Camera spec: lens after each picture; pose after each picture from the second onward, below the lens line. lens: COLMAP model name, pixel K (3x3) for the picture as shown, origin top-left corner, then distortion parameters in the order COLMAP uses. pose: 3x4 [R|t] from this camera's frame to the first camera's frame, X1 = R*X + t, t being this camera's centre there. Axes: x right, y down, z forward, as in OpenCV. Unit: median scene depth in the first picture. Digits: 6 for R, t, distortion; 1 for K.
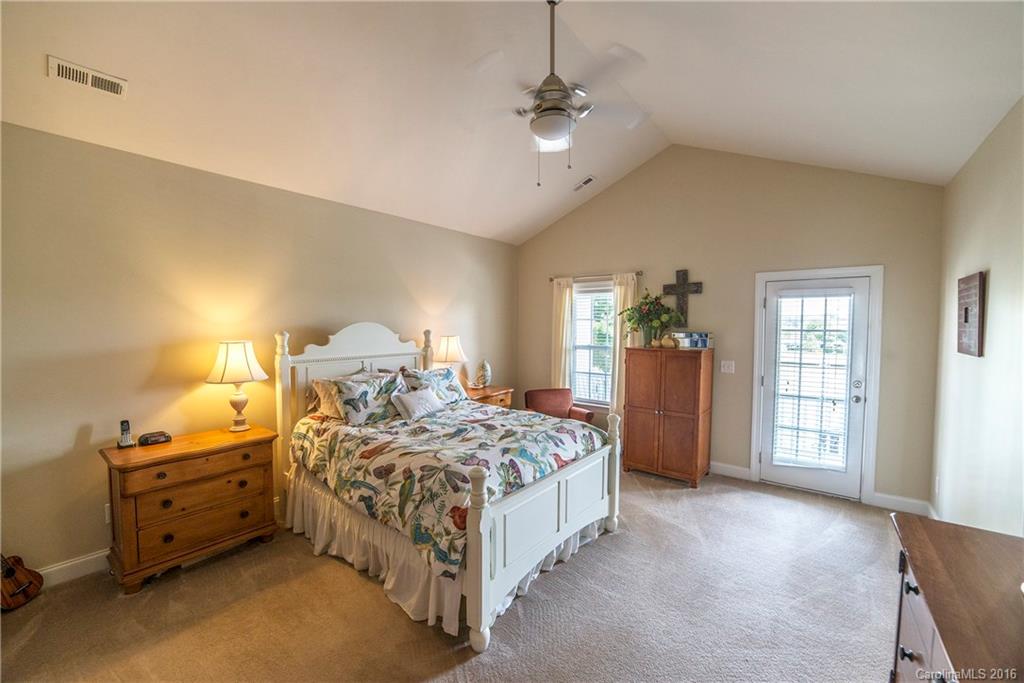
lens RADIAL K [[411.1, 0, 512.0], [0, 411.1, 341.5], [0, 0, 1]] dist [-0.020591, 0.000539]
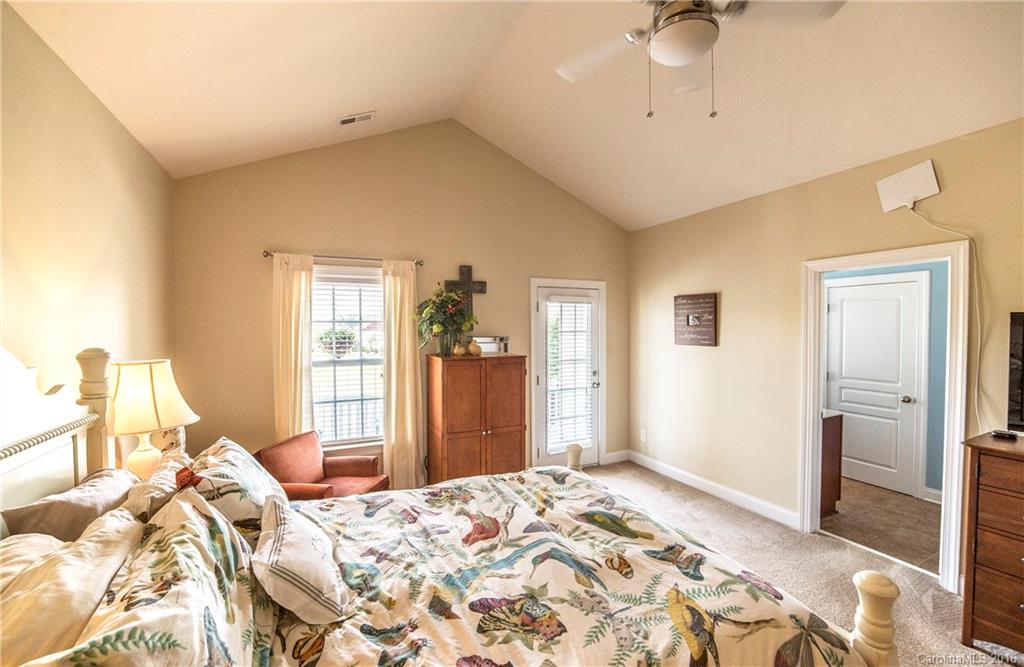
lens RADIAL K [[423.0, 0, 512.0], [0, 423.0, 333.5], [0, 0, 1]] dist [-0.020632, 0.000273]
pose [[0.439352, -0.021648, 0.898054, -0.380072], [0.043979, 0.999029, 0.002566, -0.028501], [-0.897238, 0.038368, 0.439877, 0.547189]]
